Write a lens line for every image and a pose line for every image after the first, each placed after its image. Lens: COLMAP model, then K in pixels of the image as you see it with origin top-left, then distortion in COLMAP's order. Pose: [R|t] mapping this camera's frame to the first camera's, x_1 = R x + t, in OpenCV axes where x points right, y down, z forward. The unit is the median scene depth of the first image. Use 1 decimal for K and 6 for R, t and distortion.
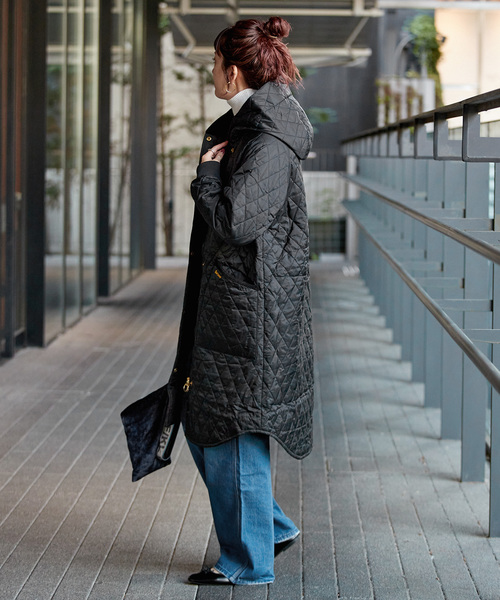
lens RADIAL K [[3119.2, 0, 250.3], [0, 3119.2, 231.2], [0, 0, 1]] dist [-0.007958, 4.341177]
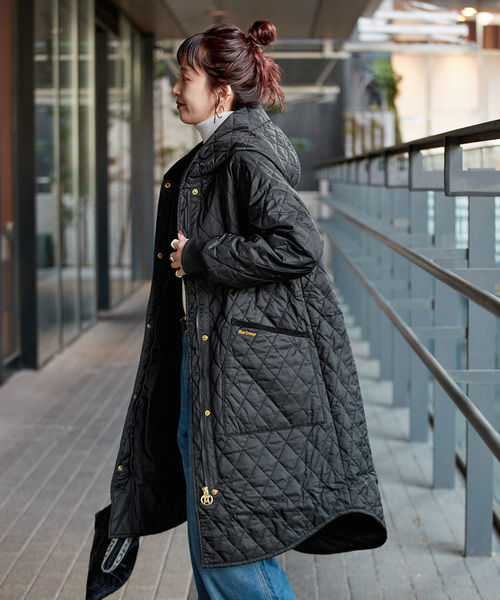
lens RADIAL K [[1821.1, 0, 249.8], [0, 1821.1, 234.6], [0, 0, 1]] dist [-0.272078, 0.163046]
pose [[0.999852, -0.017027, -0.002294, 0.007347], [0.017052, 0.999787, 0.011603, -0.014231], [0.002096, -0.011640, 0.999930, 0.390308]]
